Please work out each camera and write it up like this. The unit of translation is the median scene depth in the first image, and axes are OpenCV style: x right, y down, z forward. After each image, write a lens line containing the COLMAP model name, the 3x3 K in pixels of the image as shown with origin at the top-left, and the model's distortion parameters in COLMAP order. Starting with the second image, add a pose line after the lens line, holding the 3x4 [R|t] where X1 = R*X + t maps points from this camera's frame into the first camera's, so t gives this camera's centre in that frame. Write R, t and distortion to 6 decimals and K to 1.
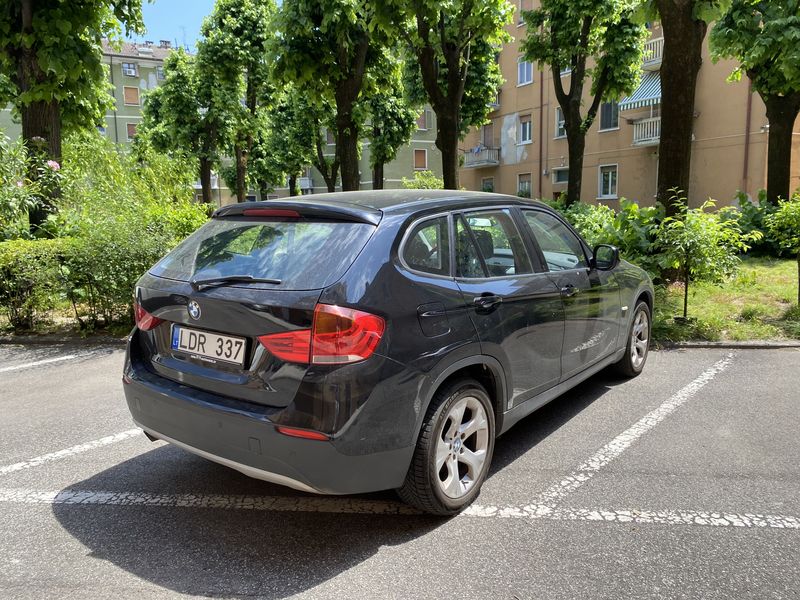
lens RADIAL K [[605.7, 0, 402.4], [0, 605.7, 301.7], [0, 0, 1]] dist [0.015489, -0.012844]
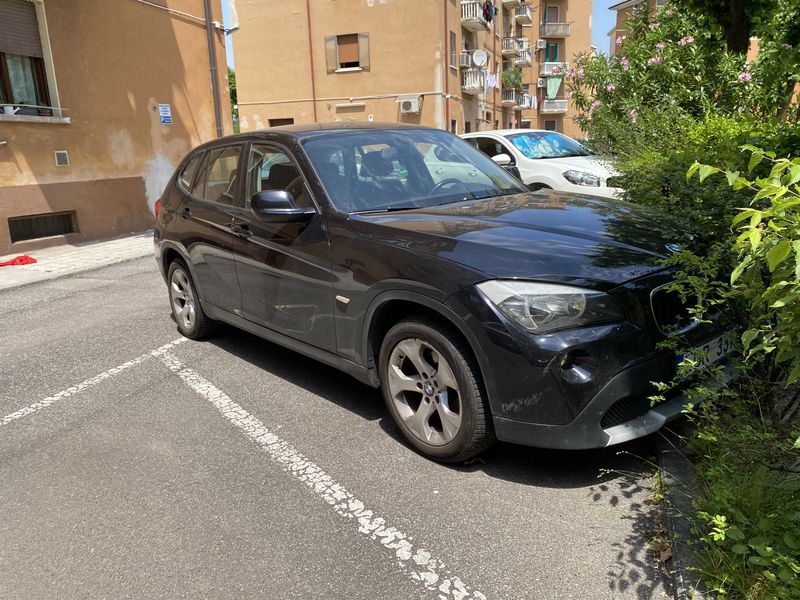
lens RADIAL K [[605.7, 0, 399.8], [0, 605.7, 299.8], [0, 0, 1]] dist [0.015489, -0.012844]
pose [[-0.221313, 0.245086, -0.943903, 1.128352], [-0.105258, 0.956247, 0.272970, -0.196918], [0.969506, 0.159765, -0.185832, 1.398289]]
